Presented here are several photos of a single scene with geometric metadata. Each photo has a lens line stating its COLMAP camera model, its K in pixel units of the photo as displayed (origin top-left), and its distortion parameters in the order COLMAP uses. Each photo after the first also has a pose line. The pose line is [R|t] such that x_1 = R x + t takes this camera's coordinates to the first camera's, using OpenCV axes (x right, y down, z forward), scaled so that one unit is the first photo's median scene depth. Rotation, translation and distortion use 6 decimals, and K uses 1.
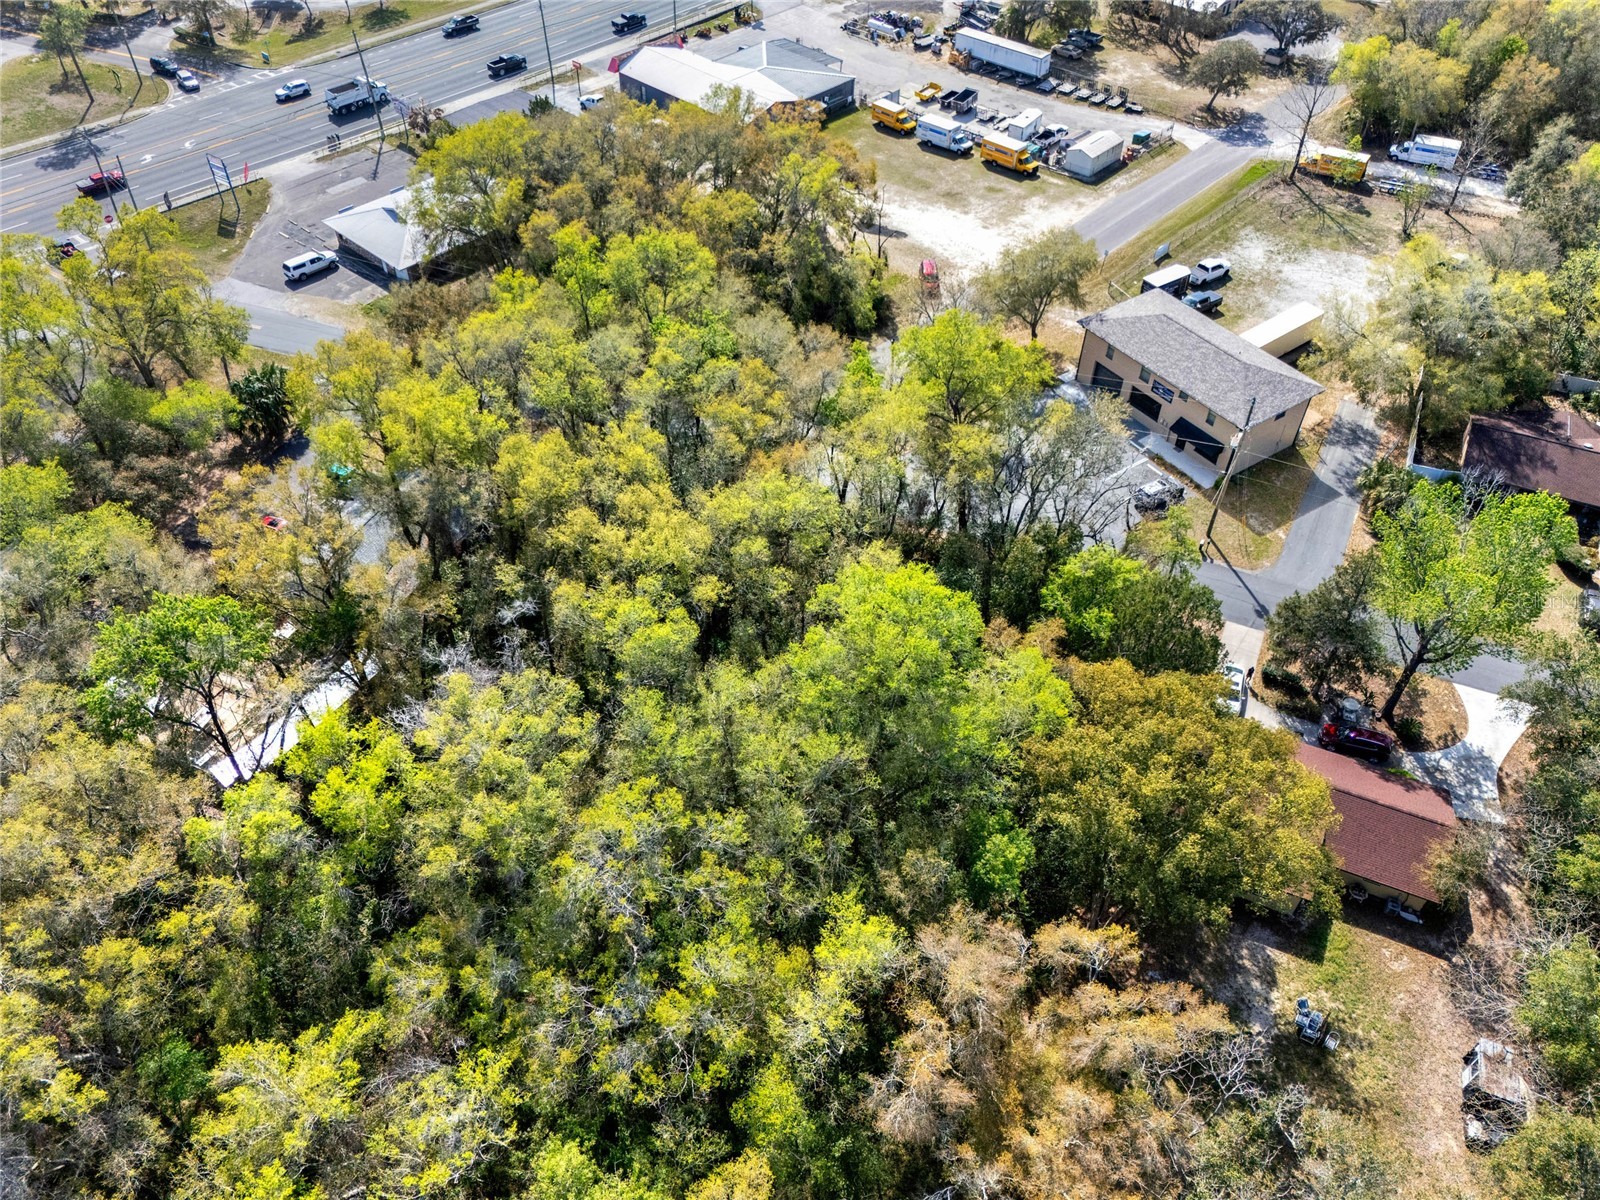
lens RADIAL K [[1213.1, 0, 824.4], [0, 1213.1, 575.3], [0, 0, 1]] dist [0.059407, -0.046836]
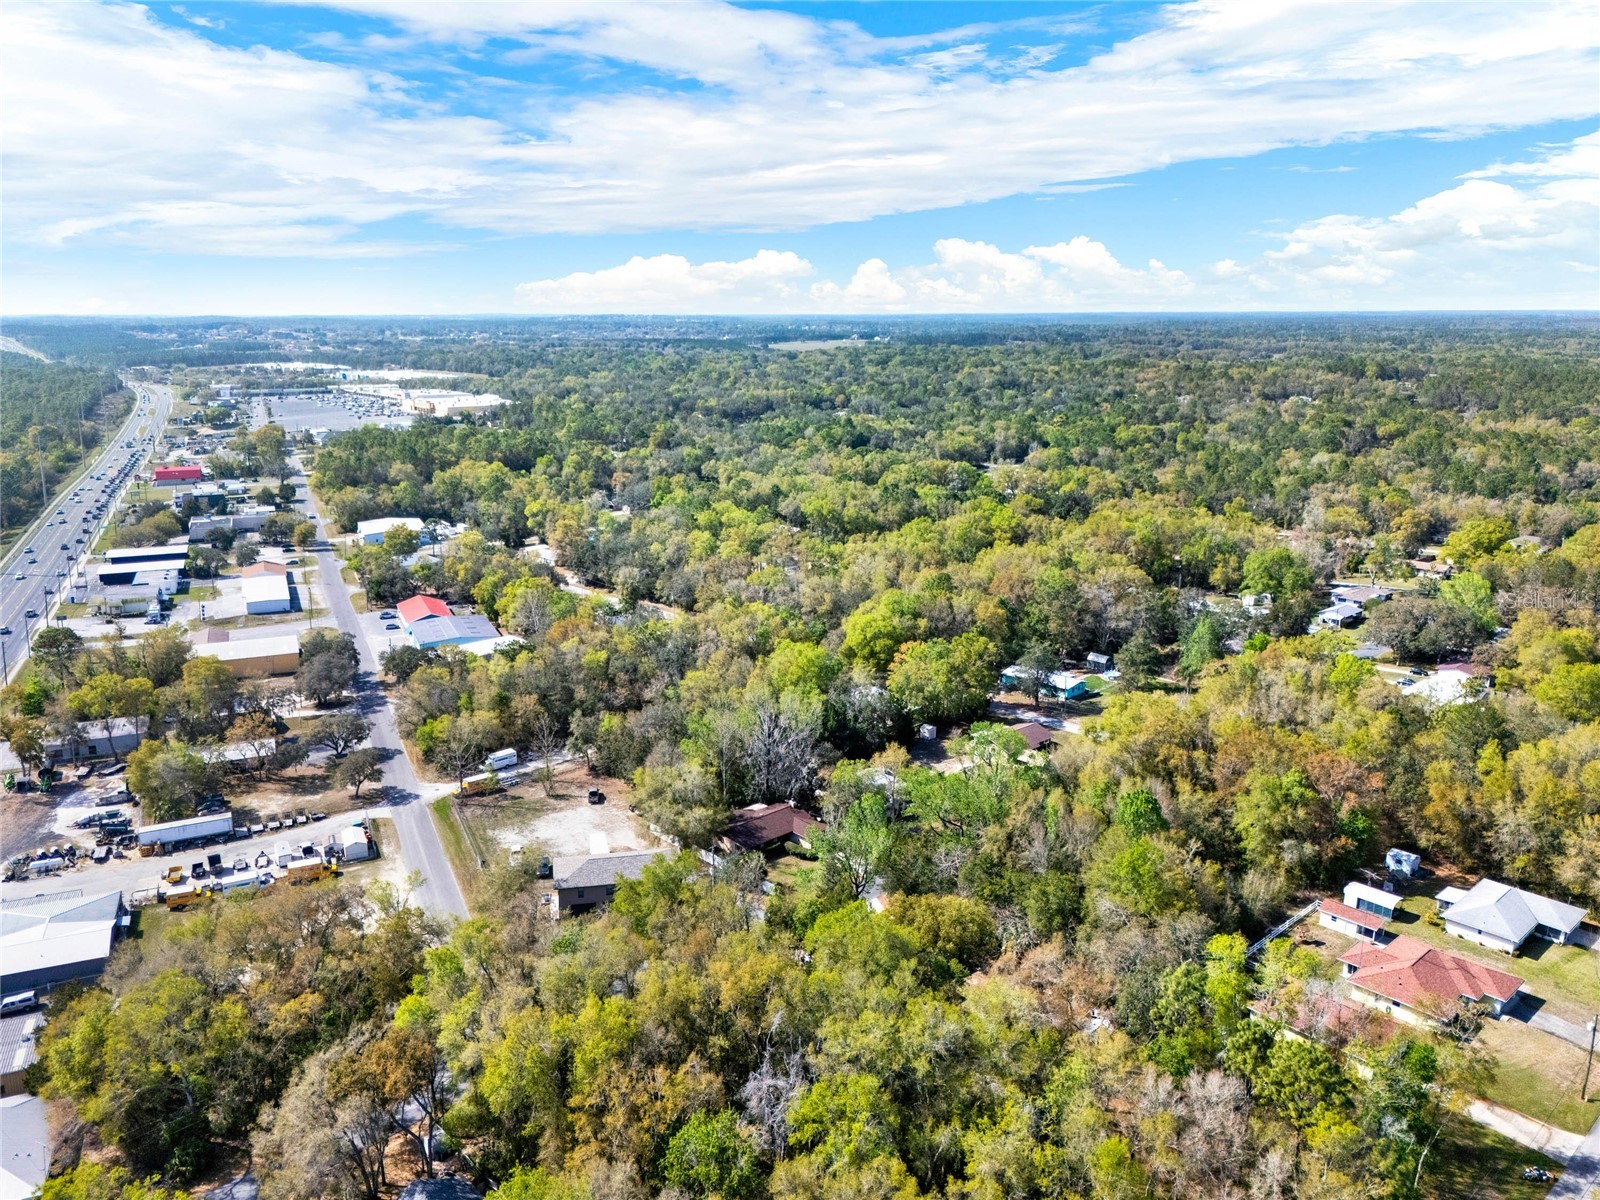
lens RADIAL K [[1197.1, 0, 813.8], [0, 1197.1, 533.4], [0, 0, 1]] dist [0.061298, -0.051537]
pose [[0.368483, -0.172710, 0.913450, -0.732395], [0.642039, 0.757892, -0.115699, -0.115779], [-0.672314, 0.629104, 0.390156, -0.087808]]
